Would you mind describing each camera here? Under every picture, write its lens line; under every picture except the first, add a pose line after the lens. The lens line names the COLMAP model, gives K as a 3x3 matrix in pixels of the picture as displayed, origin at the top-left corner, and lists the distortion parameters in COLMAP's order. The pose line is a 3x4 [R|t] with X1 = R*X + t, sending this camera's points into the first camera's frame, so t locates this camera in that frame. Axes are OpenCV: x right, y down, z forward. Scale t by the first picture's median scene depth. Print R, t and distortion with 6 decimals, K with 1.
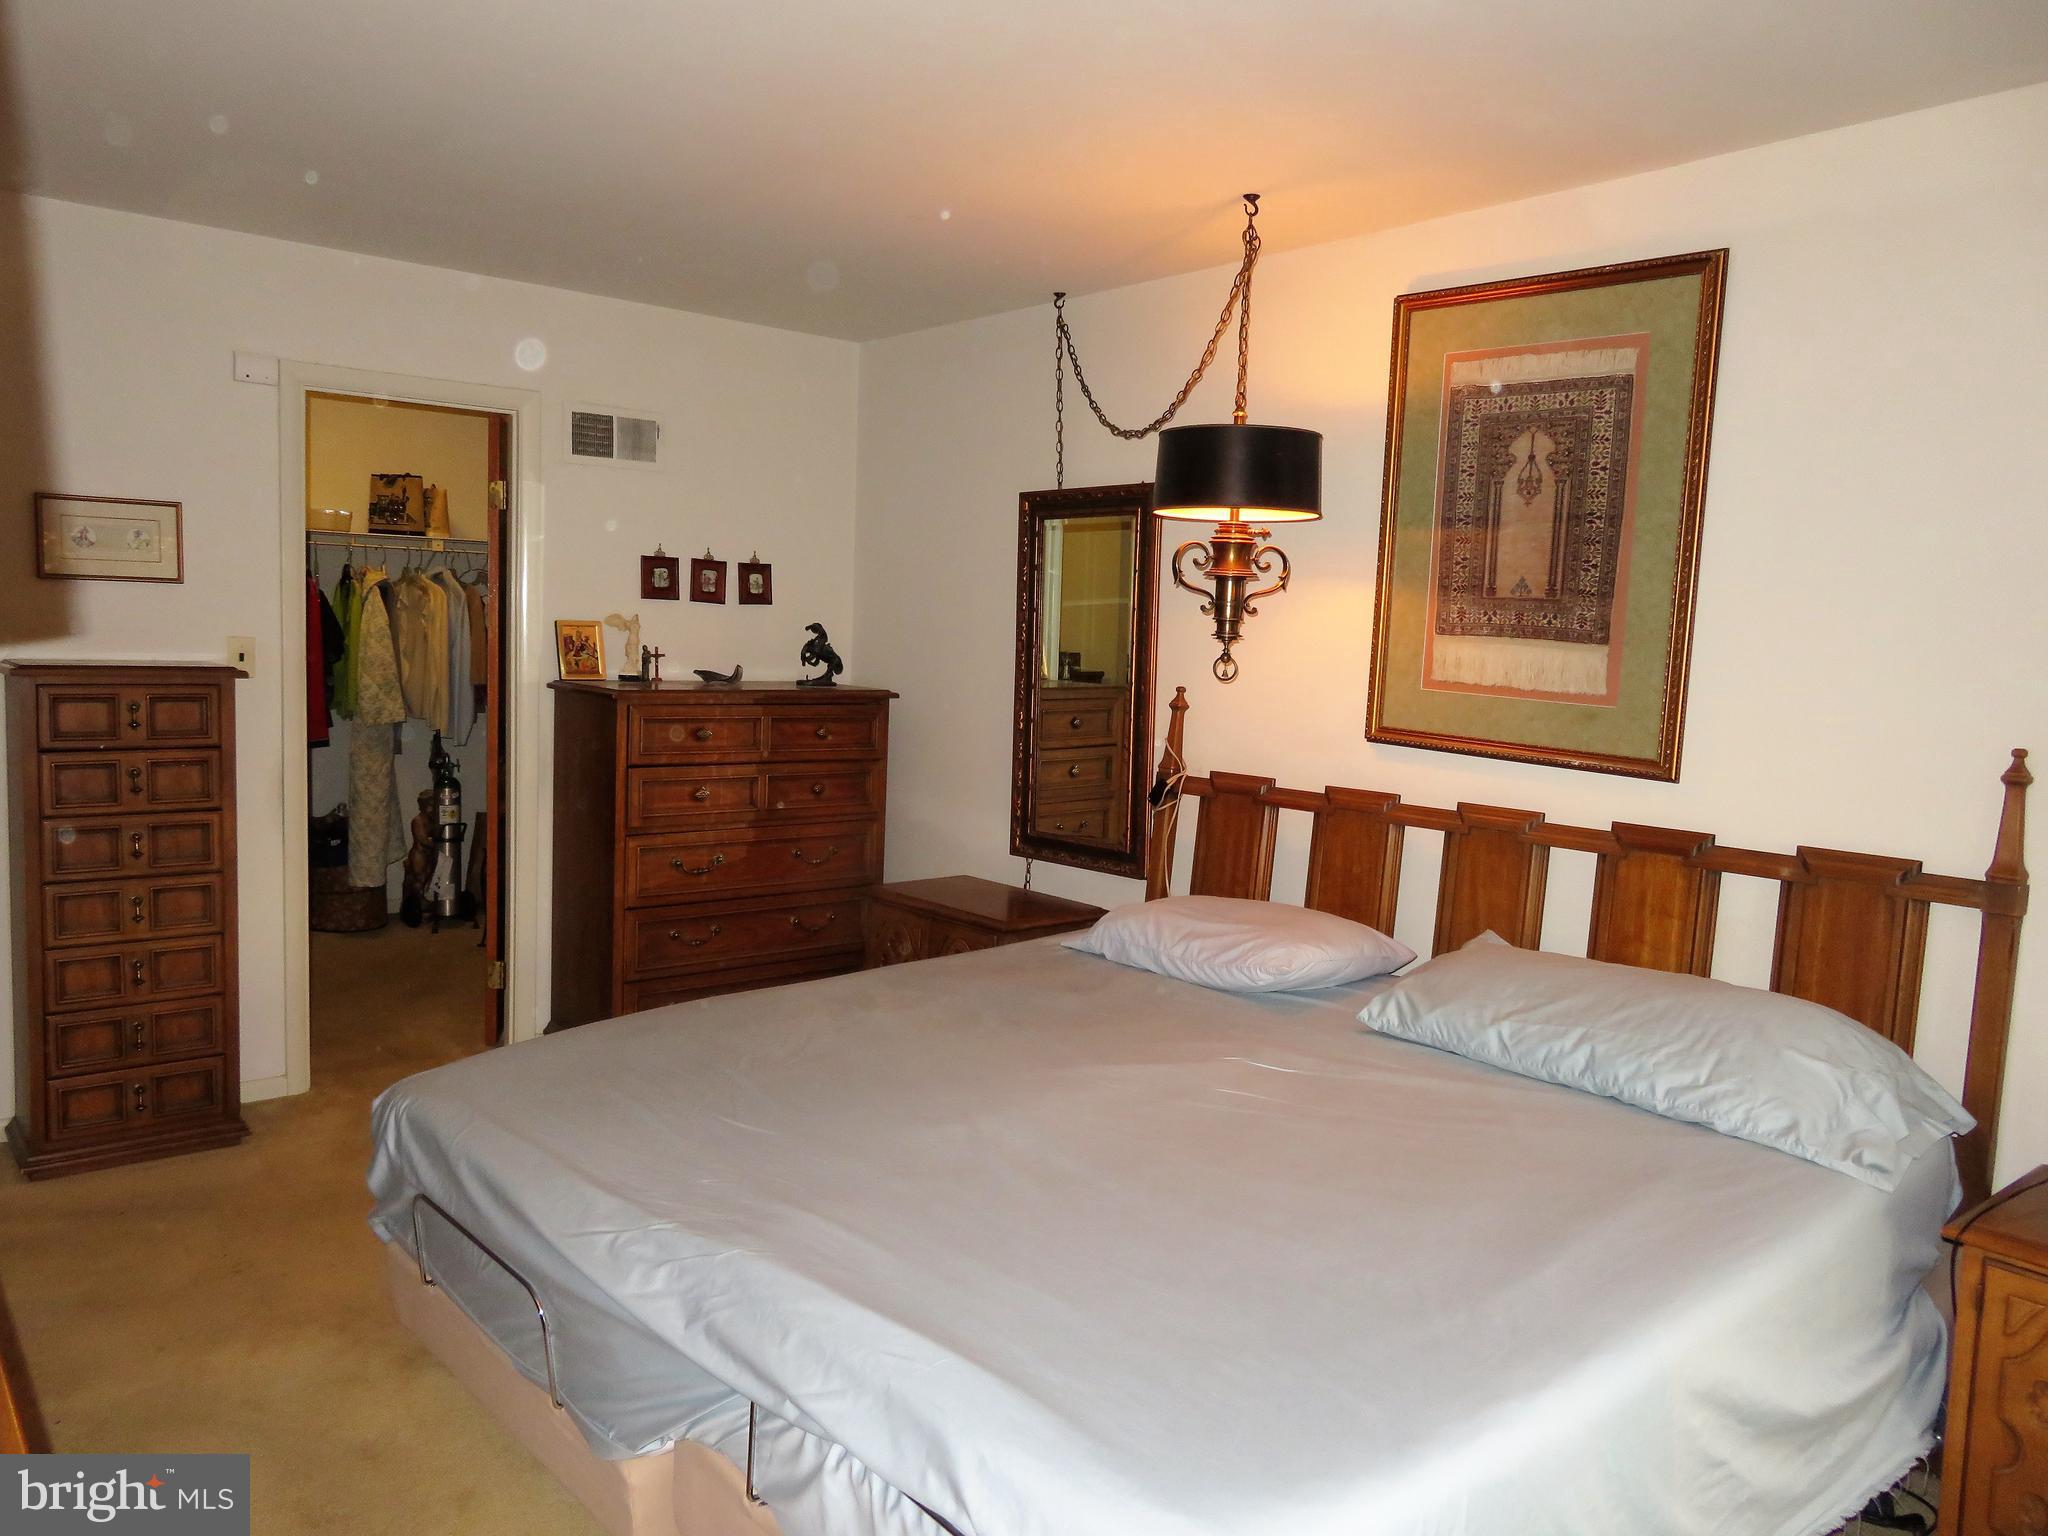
lens RADIAL K [[1354.4, 0, 1024.0], [0, 1354.4, 768.0], [0, 0, 1]] dist [-0.022677, -0.000253]
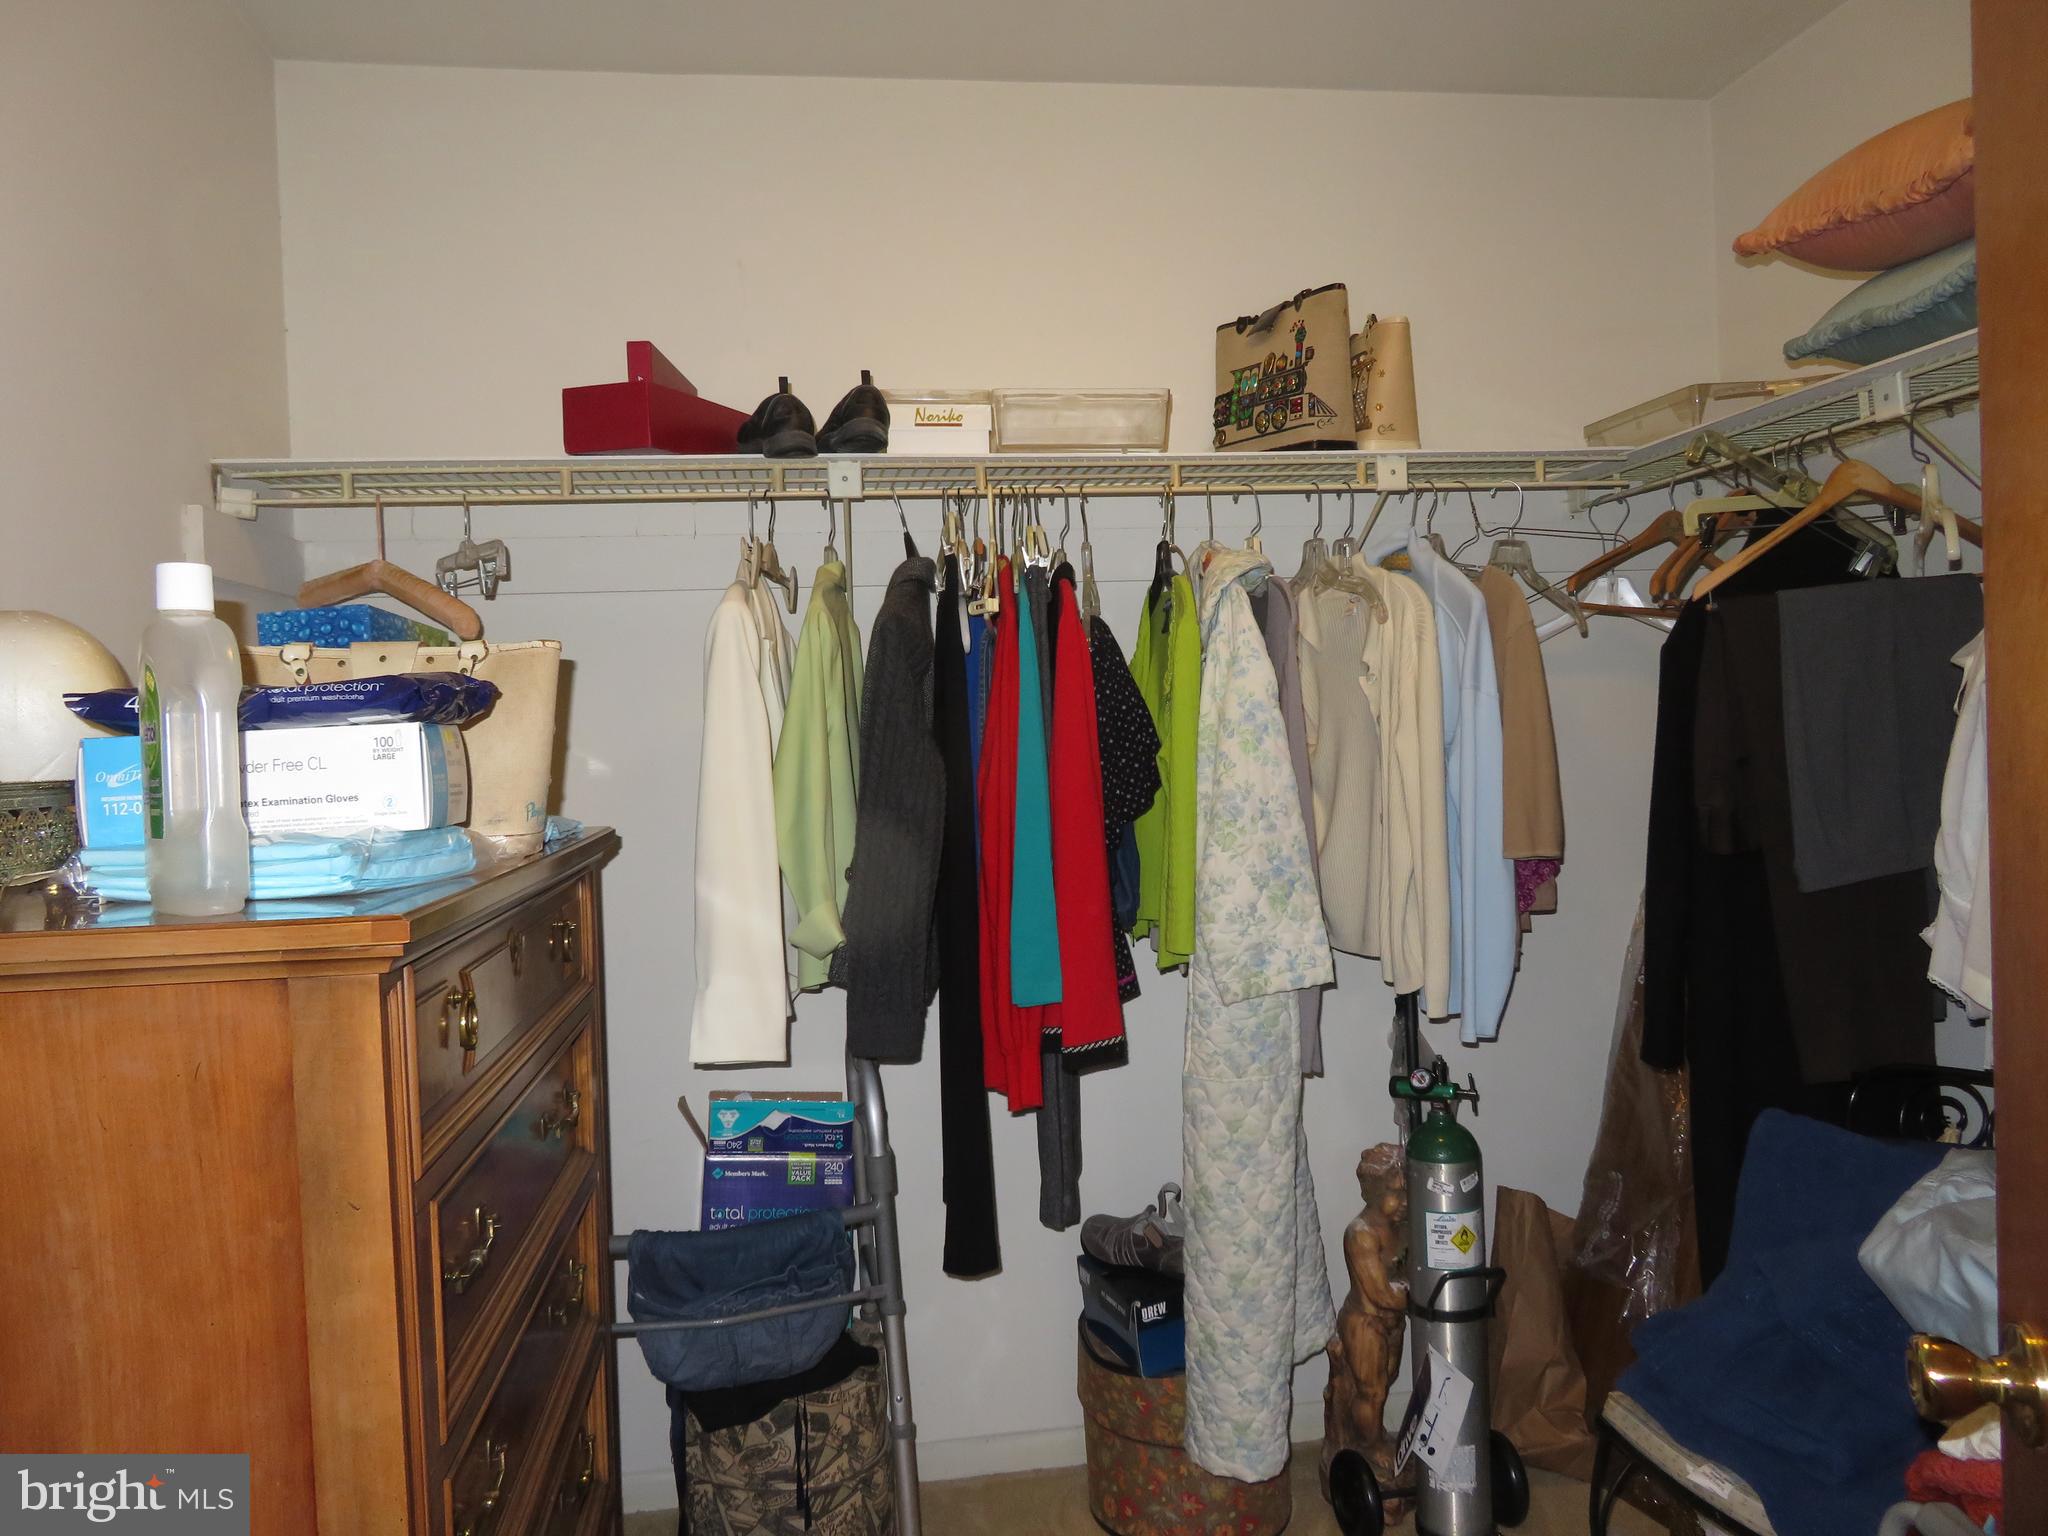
lens RADIAL K [[1354.4, 0, 1024.0], [0, 1354.4, 768.0], [0, 0, 1]] dist [-0.022677, -0.000253]
pose [[0.824303, -0.057462, -0.563225, -0.321975], [0.014302, 0.996632, -0.080748, -0.059772], [0.565968, 0.058506, 0.822349, 0.661623]]
